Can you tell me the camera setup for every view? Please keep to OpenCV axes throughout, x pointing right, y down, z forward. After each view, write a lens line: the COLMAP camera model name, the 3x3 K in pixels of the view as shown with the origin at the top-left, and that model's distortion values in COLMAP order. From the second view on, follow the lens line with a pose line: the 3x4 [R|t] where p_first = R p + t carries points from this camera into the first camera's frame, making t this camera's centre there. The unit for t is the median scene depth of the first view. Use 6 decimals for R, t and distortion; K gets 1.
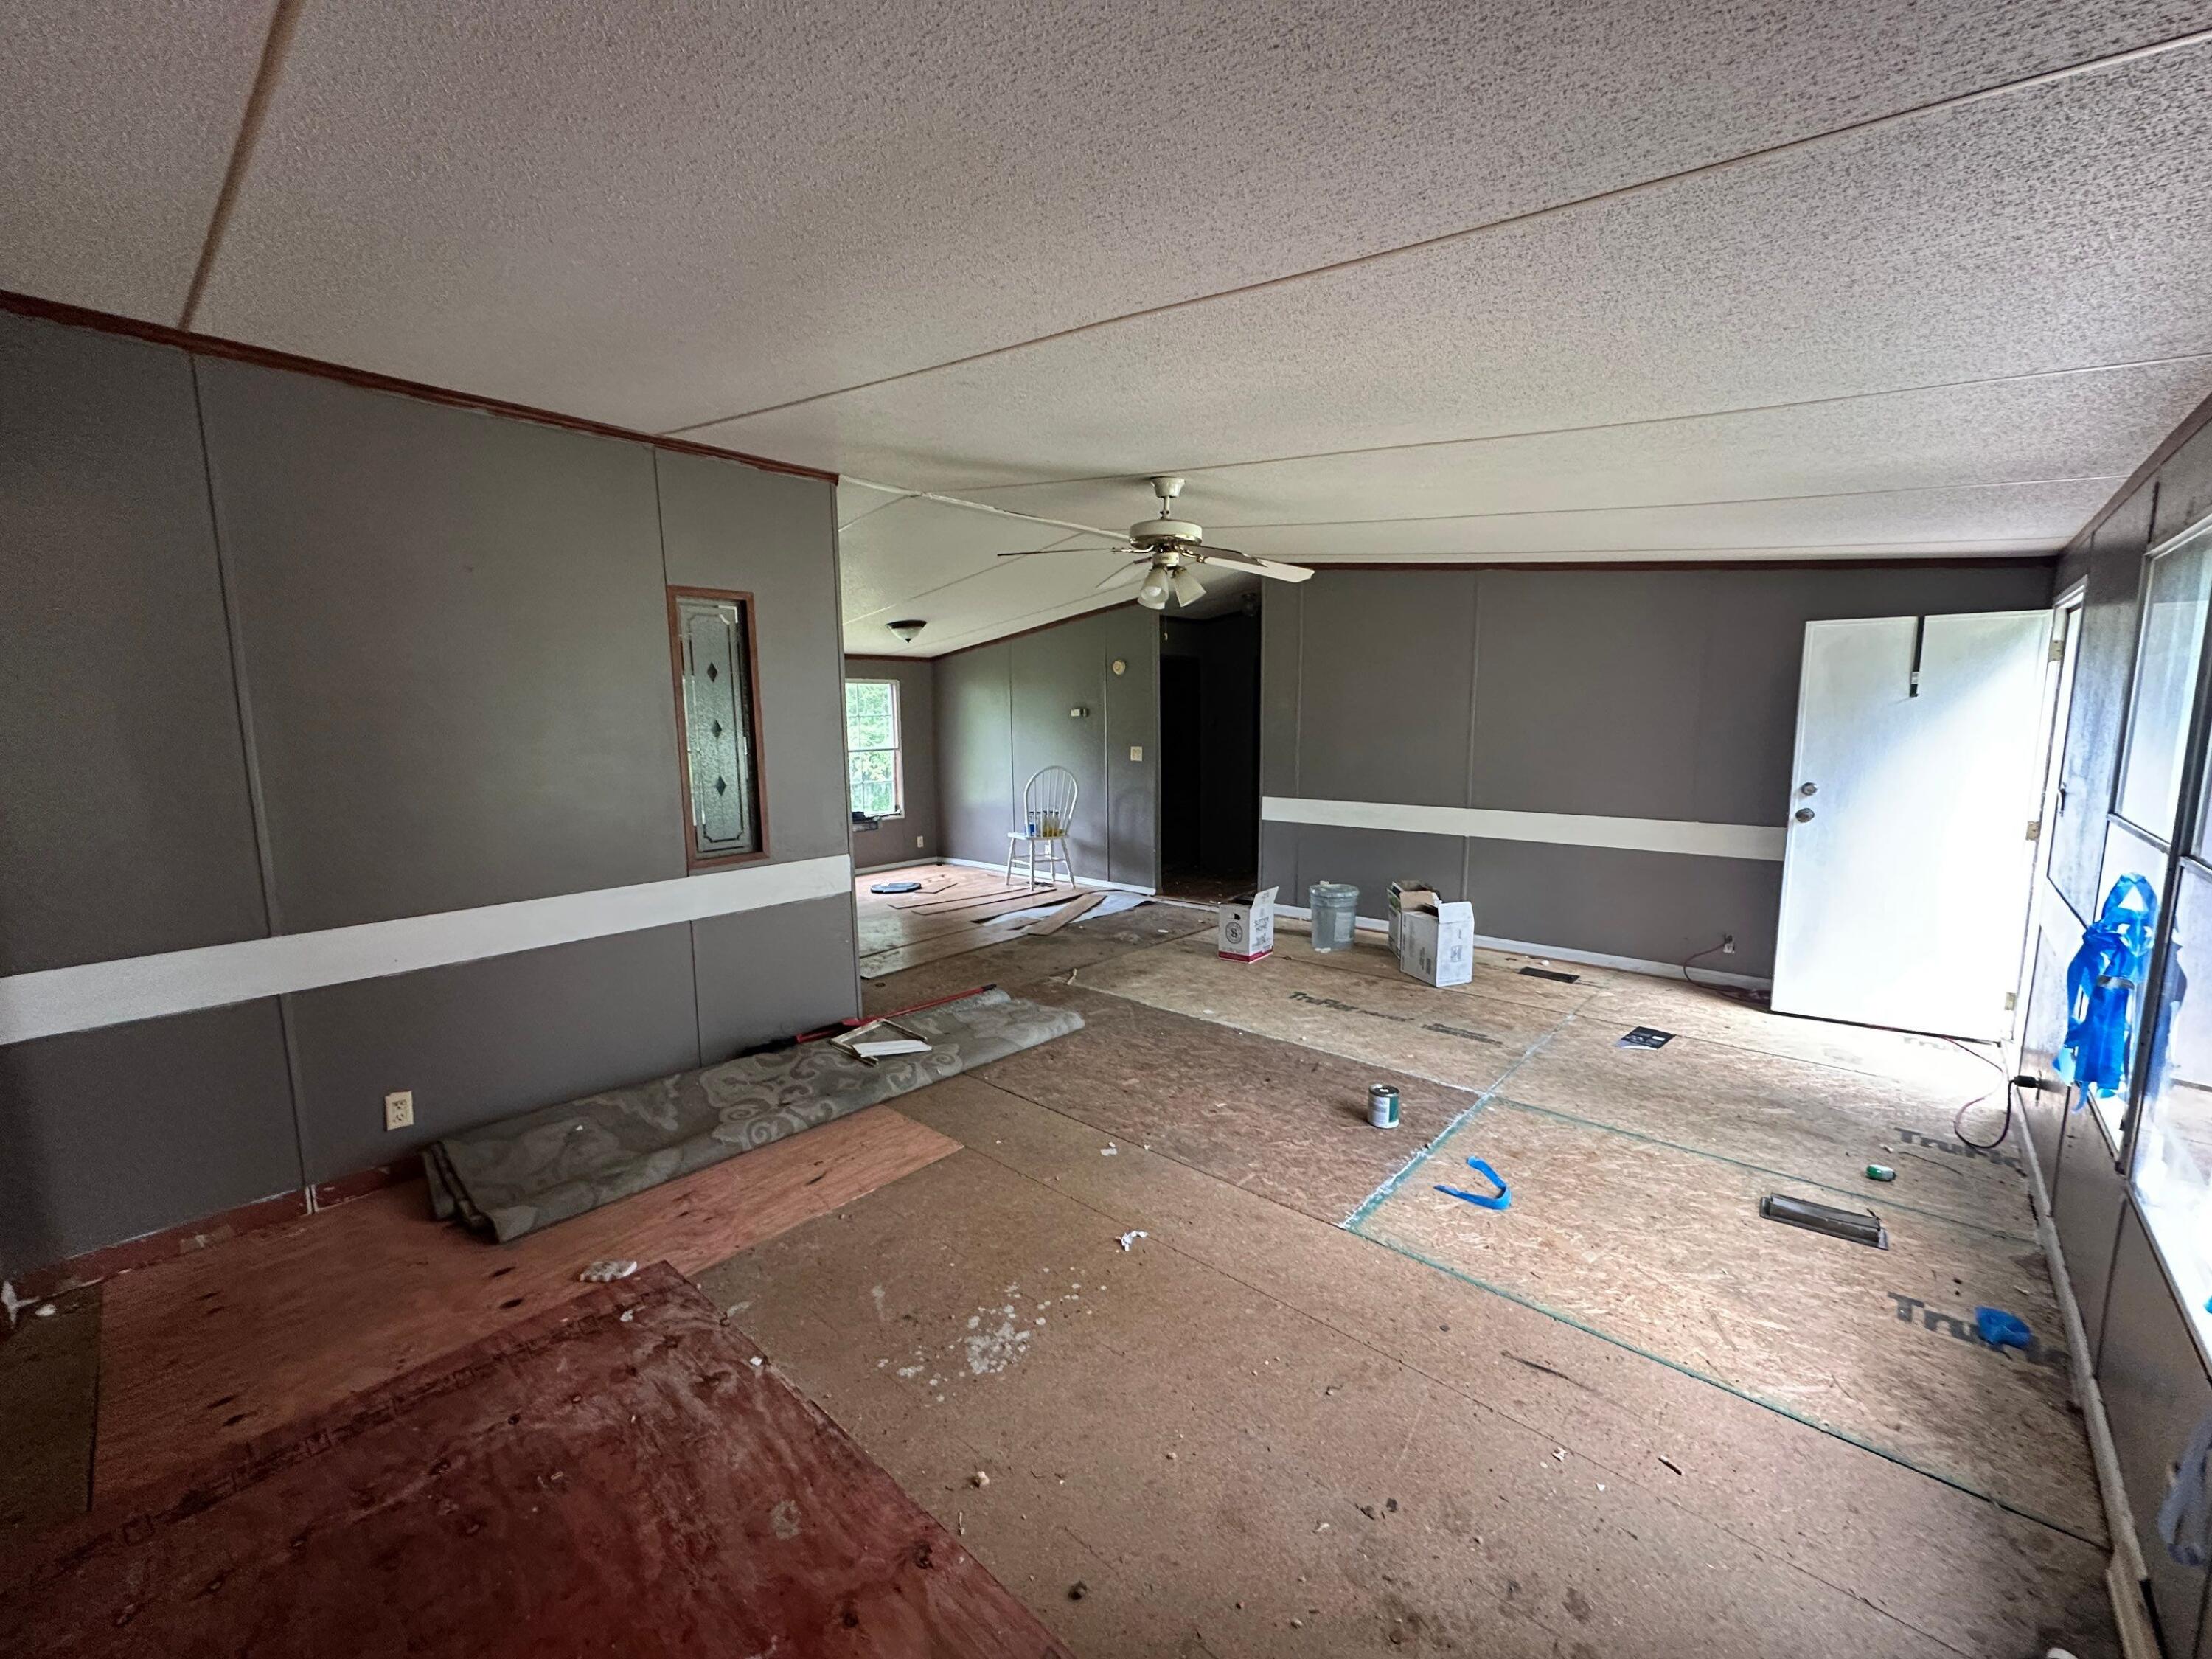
lens RADIAL K [[881.9, 0, 1109.2], [0, 881.9, 833.5], [0, 0, 1]] dist [-0.003442, 0.000085]
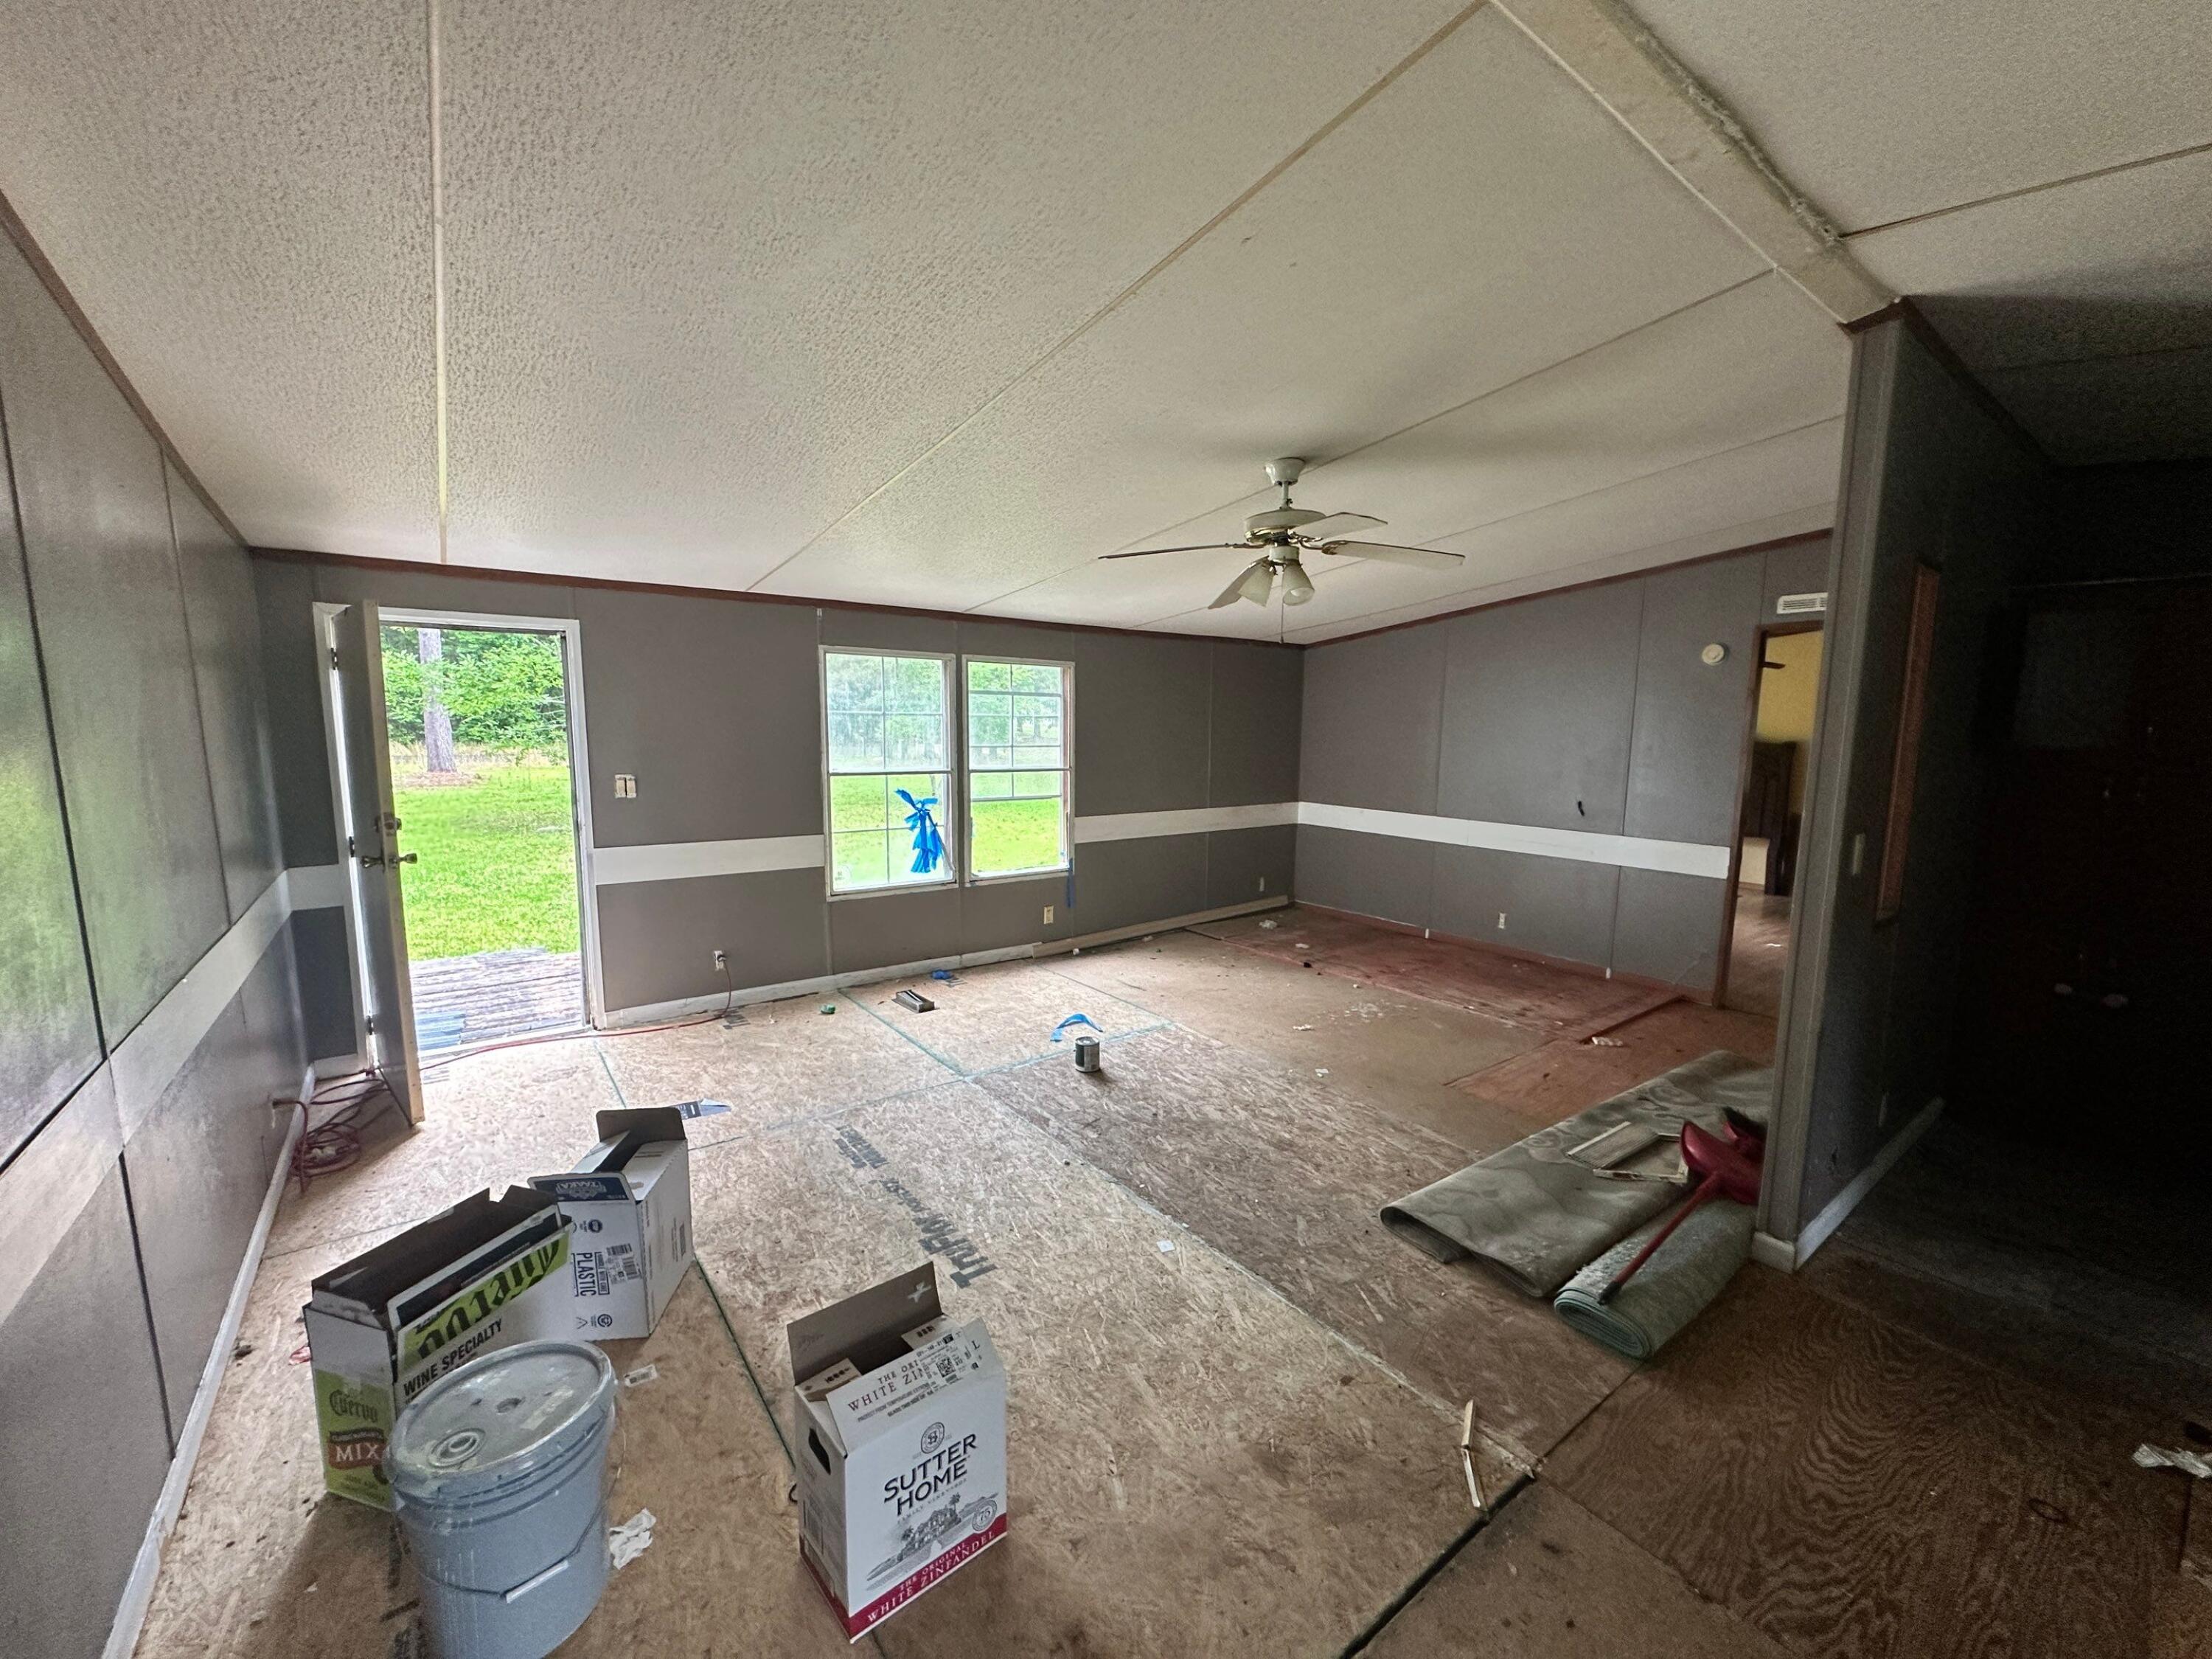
lens RADIAL K [[881.9, 0, 1103.8], [0, 881.9, 832.3], [0, 0, 1]] dist [-0.003442, 0.000085]
pose [[-0.980951, -0.024035, 0.192761, 0.061340], [0.025469, 0.967837, 0.250286, -0.252906], [-0.192576, 0.250428, -0.948789, 1.863433]]
